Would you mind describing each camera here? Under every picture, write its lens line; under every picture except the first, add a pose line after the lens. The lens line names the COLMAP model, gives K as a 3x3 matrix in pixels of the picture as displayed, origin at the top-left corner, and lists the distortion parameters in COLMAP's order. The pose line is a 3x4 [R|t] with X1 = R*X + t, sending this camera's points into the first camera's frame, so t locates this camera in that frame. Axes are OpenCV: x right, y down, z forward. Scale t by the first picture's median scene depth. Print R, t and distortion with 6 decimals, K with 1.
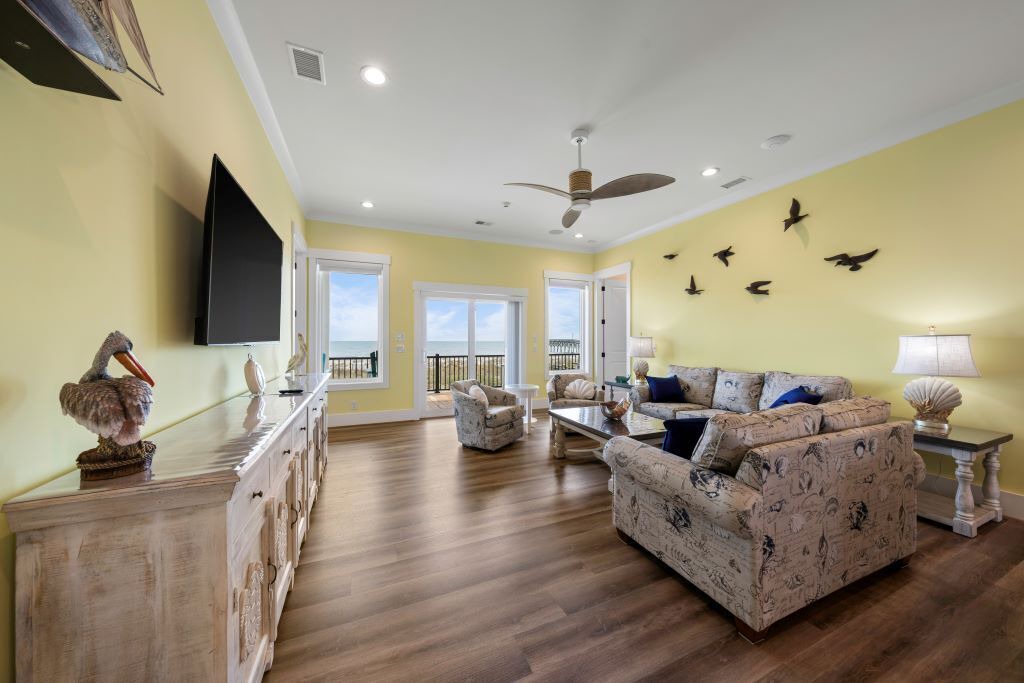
lens RADIAL K [[356.9, 0, 519.2], [0, 356.9, 340.6], [0, 0, 1]] dist [-0.001587, -0.000146]
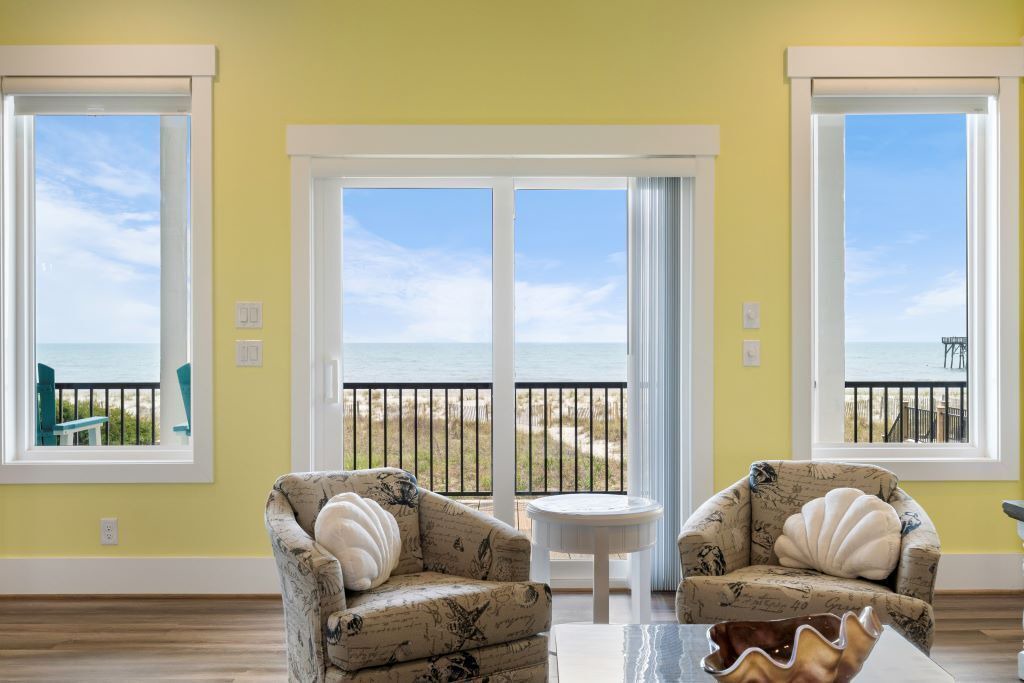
lens RADIAL K [[1098.3, 0, 507.3], [0, 1098.3, 341.6], [0, 0, 1]] dist [0.013900, 0.000000]
pose [[0.913244, -0.001190, -0.407411, 0.246935], [0.003097, 0.999987, 0.004023, 0.008103], [0.407401, -0.004936, 0.913236, 0.247645]]
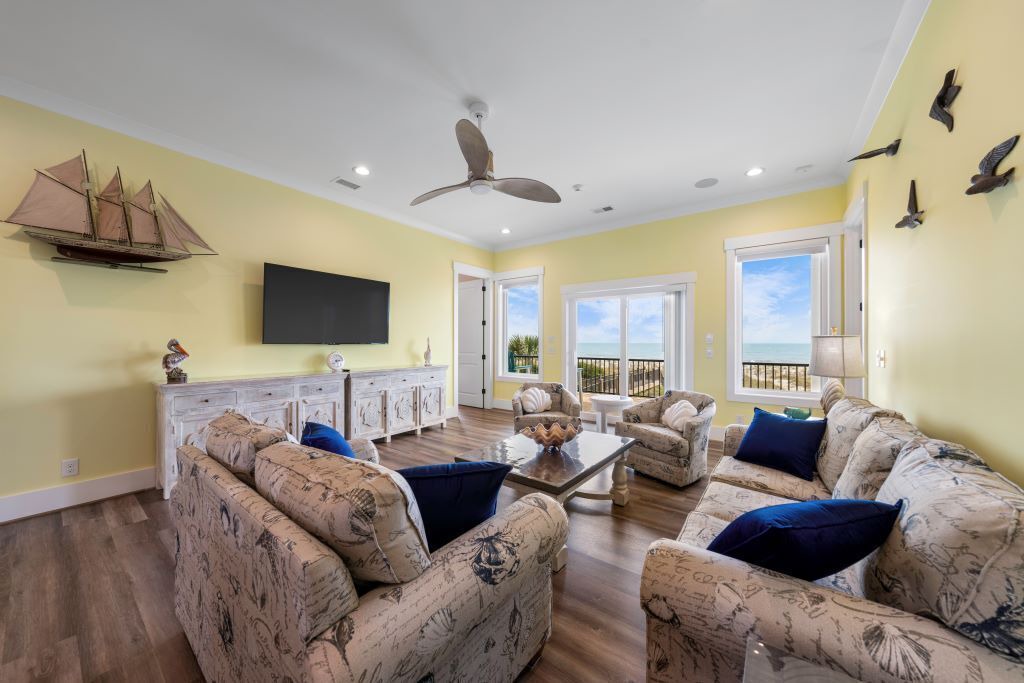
lens RADIAL K [[356.9, 0, 510.0], [0, 356.9, 341.2], [0, 0, 1]] dist [-0.001587, -0.000146]
pose [[0.476490, -0.004278, -0.879170, 0.572389], [0.000810, 0.999990, -0.004427, 0.000367], [0.879180, 0.001397, 0.476489, 0.377587]]
